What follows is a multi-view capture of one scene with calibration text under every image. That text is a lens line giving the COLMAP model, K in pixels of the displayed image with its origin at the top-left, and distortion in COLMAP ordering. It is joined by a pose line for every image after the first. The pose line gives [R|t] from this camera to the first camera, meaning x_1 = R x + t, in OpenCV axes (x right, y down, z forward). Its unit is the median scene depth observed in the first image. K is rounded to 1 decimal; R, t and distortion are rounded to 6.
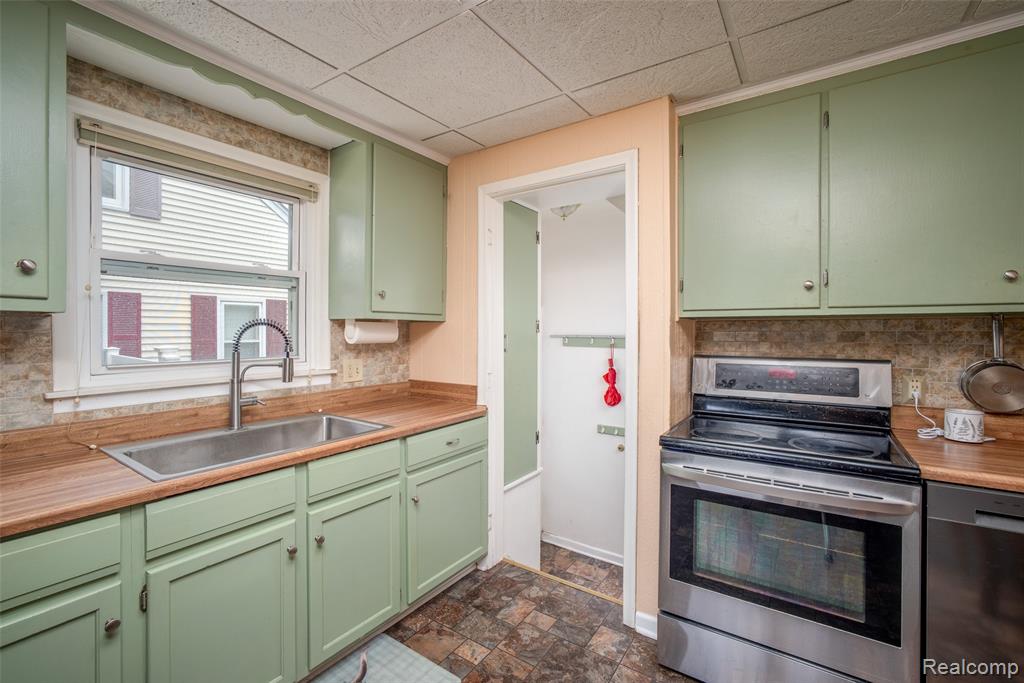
lens RADIAL K [[441.2, 0, 510.5], [0, 441.2, 336.6], [0, 0, 1]] dist [-0.011475, 0.000724]
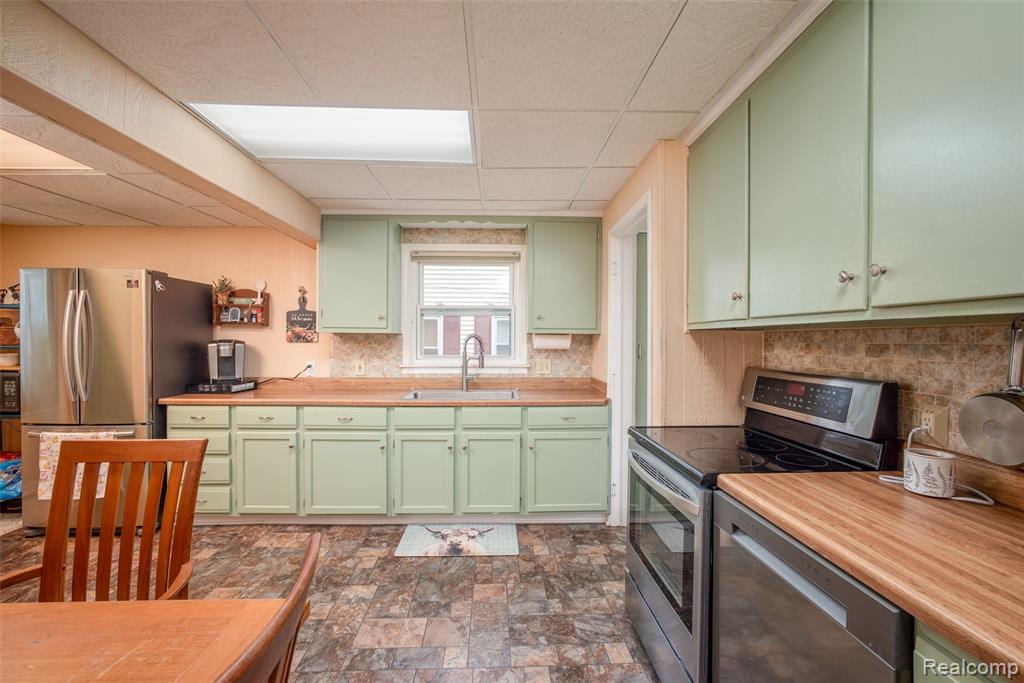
lens RADIAL K [[436.9, 0, 512.6], [0, 436.9, 346.5], [0, 0, 1]] dist [-0.020222, 0.000526]
pose [[0.600981, 0.014641, -0.799129, 1.001808], [-0.013681, 0.999874, 0.008030, -0.004271], [0.799146, 0.006107, 0.601106, 0.000918]]
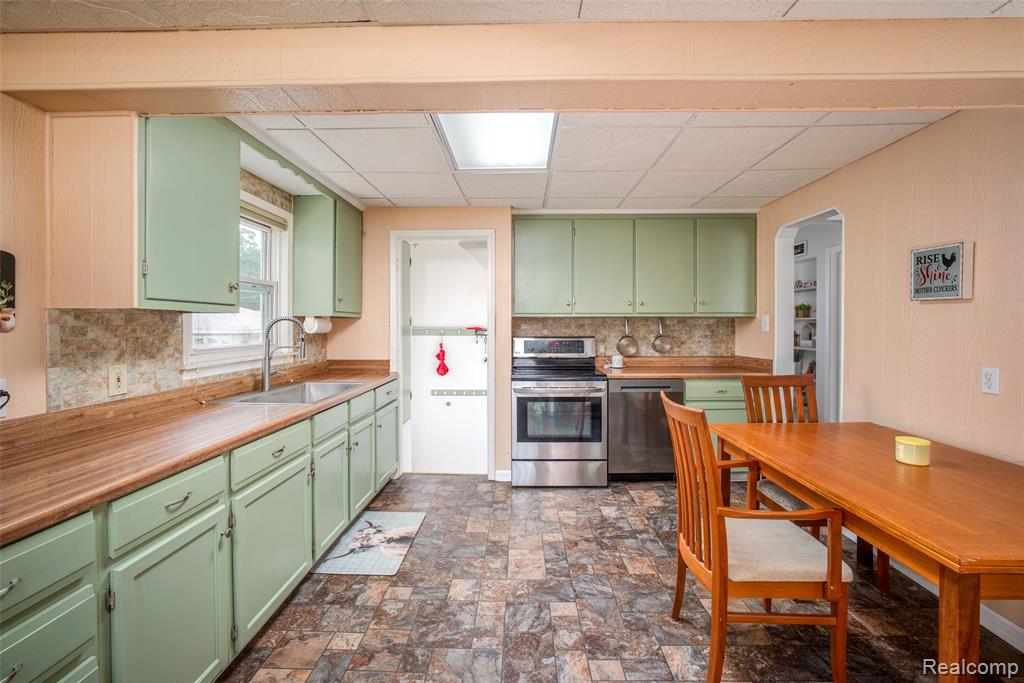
lens RADIAL K [[432.8, 0, 511.0], [0, 432.8, 330.6], [0, 0, 1]] dist [-0.016099, 0.000514]
pose [[0.839510, -0.008951, 0.543271, -0.684674], [0.007379, 0.999960, 0.005074, 0.006510], [-0.543295, -0.000251, 0.839542, -0.627108]]
